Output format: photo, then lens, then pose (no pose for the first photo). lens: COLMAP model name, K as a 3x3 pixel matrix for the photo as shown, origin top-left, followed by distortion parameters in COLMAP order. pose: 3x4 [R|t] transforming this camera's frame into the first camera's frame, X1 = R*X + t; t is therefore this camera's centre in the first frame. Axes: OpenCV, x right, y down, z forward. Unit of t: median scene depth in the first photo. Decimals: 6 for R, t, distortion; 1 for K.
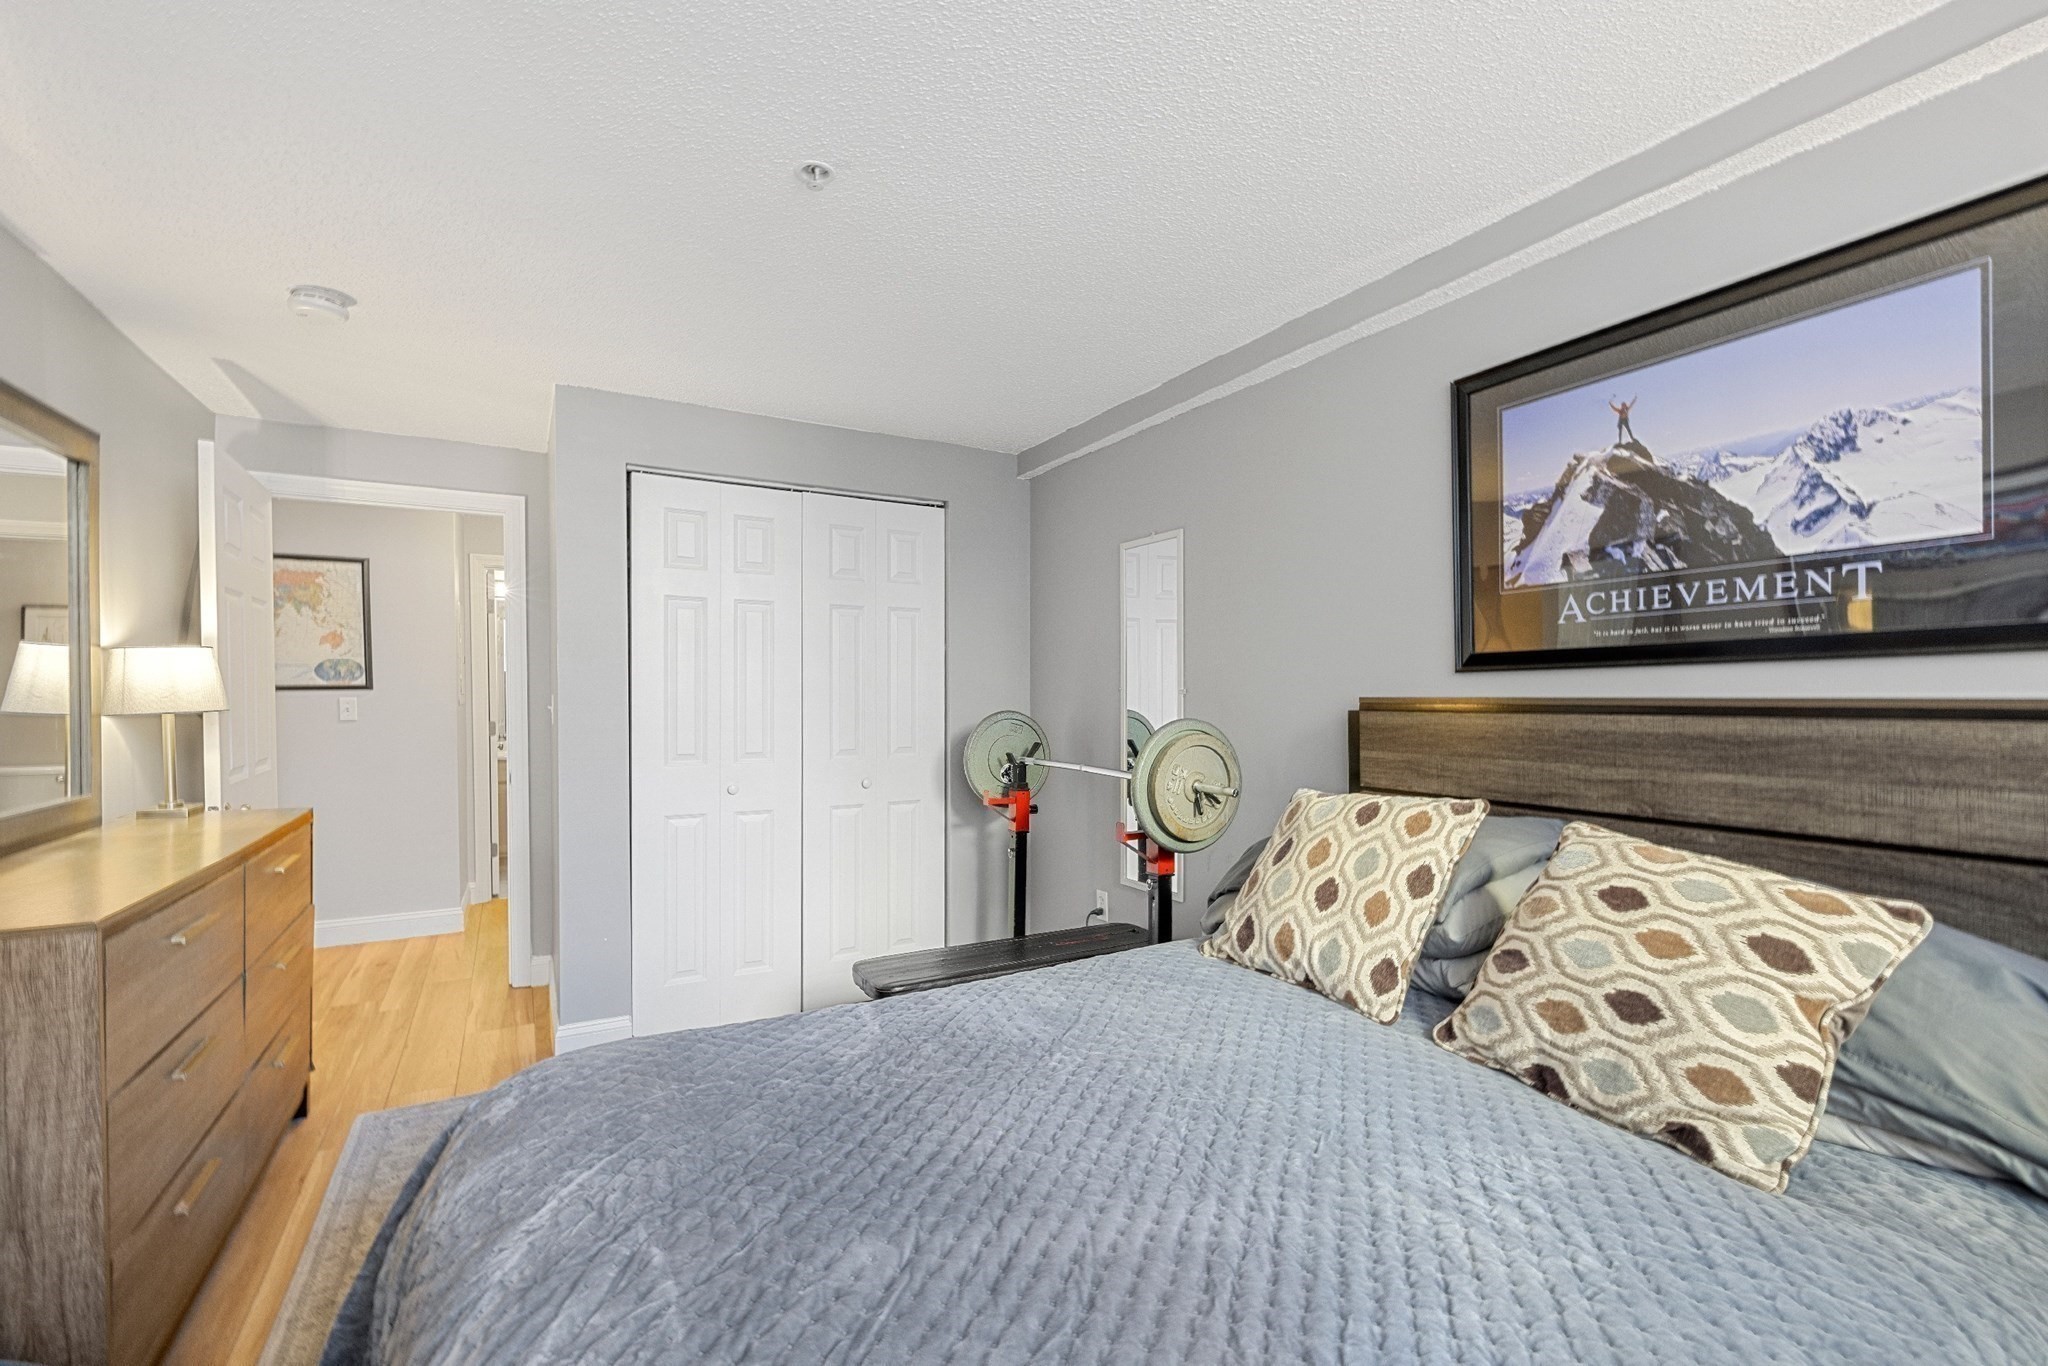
lens RADIAL K [[886.7, 0, 1018.7], [0, 886.7, 705.6], [0, 0, 1]] dist [-0.000574, 0.000072]
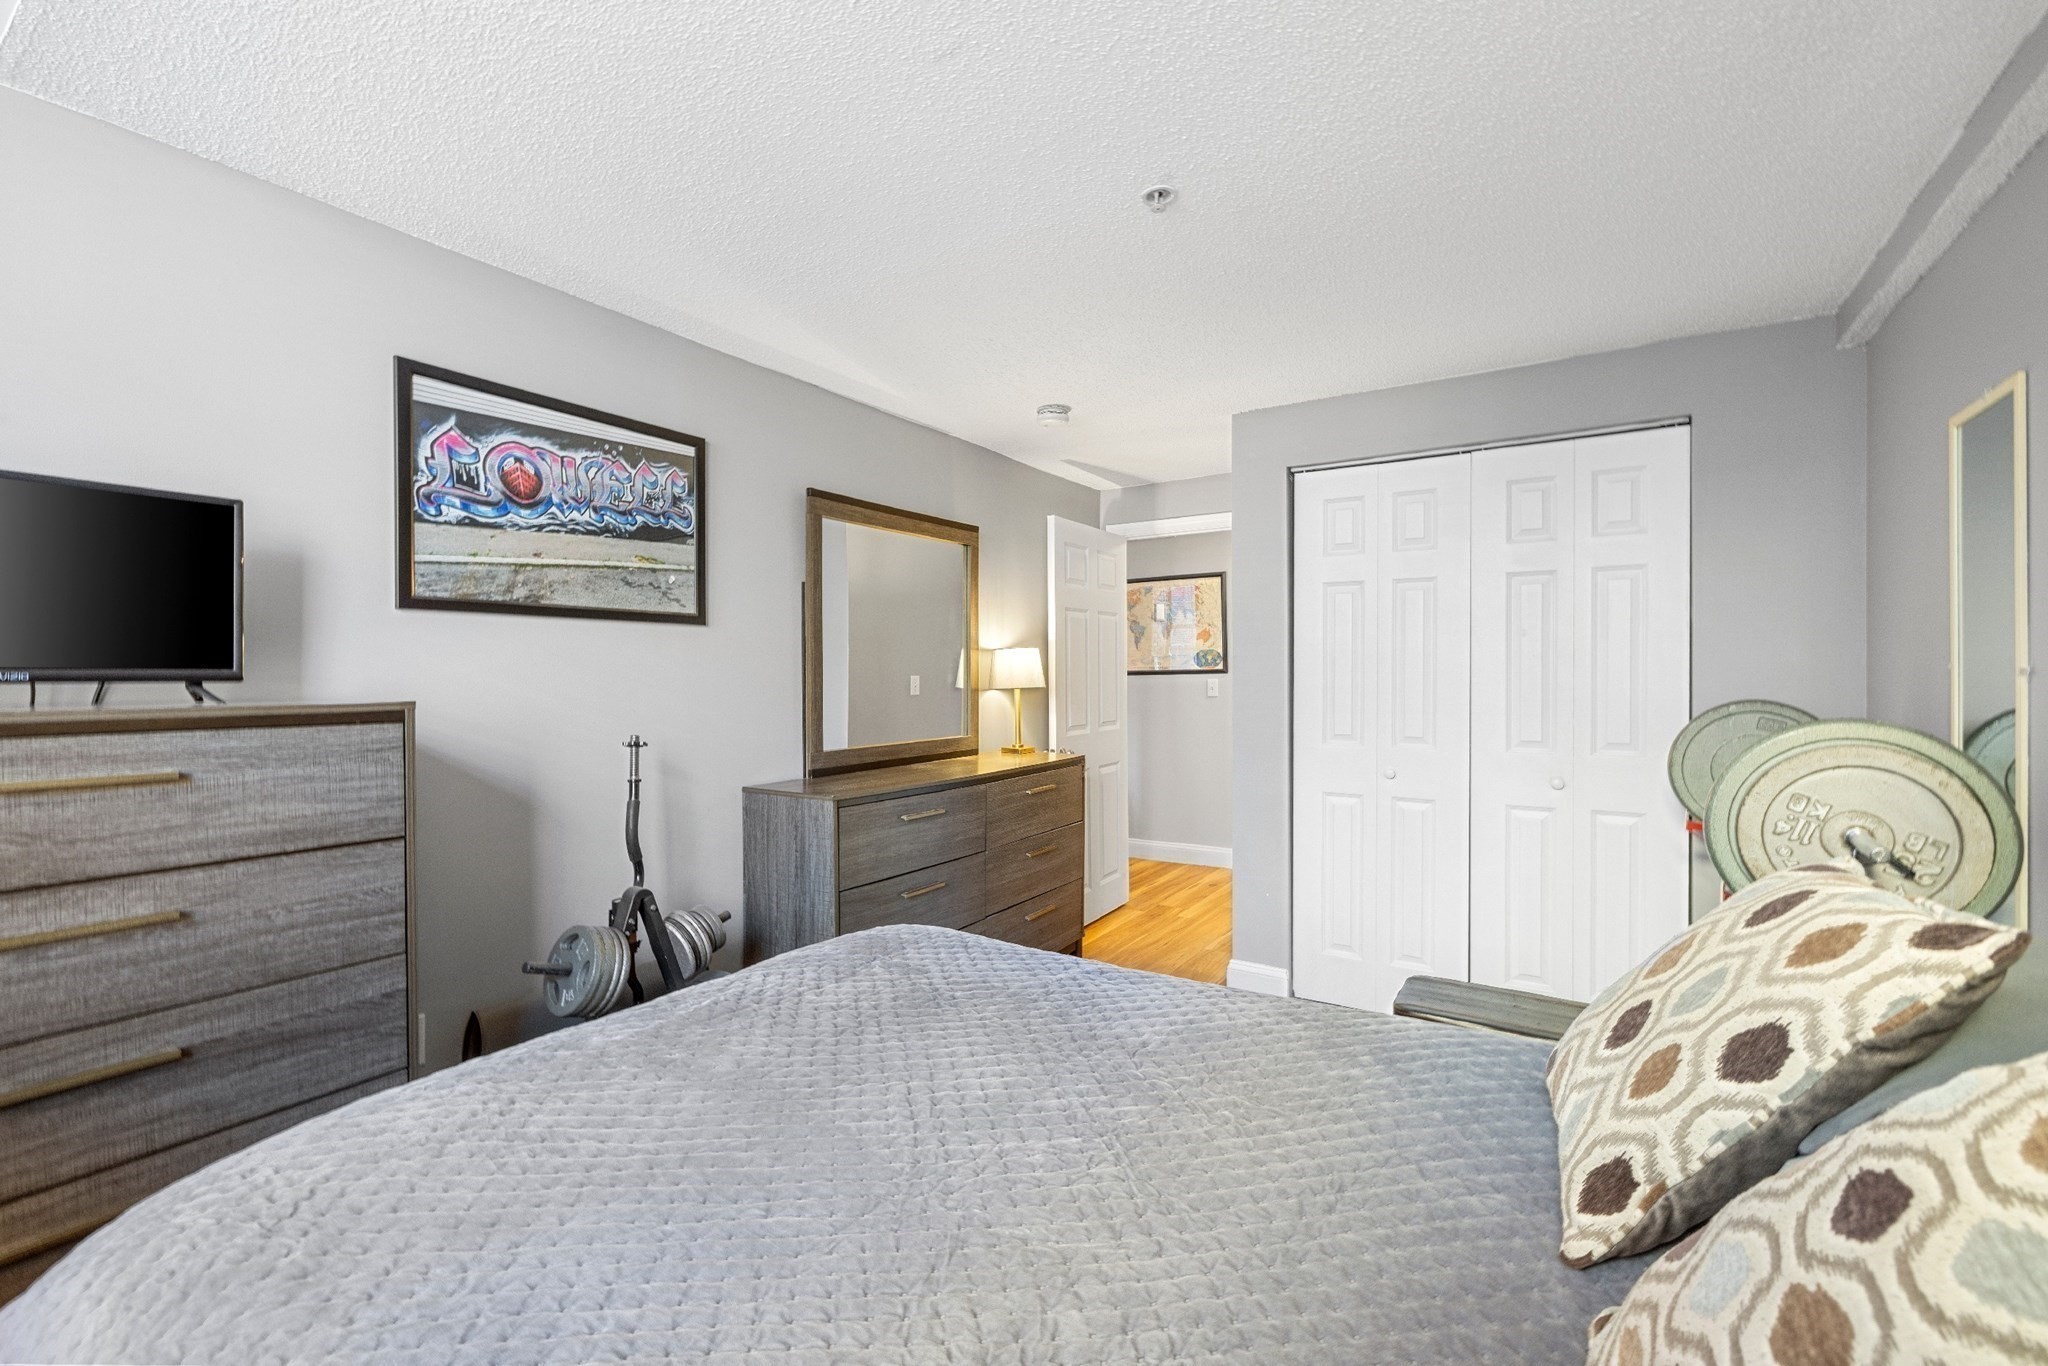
lens RADIAL K [[870.6, 0, 1024.0], [0, 870.6, 683.0], [0, 0, 1]] dist [-0.001752, -0.000121]
pose [[0.463472, 0.004953, -0.886098, 0.365599], [-0.007960, 0.999967, 0.001426, -0.004236], [0.886076, 0.006392, 0.463496, 0.211966]]
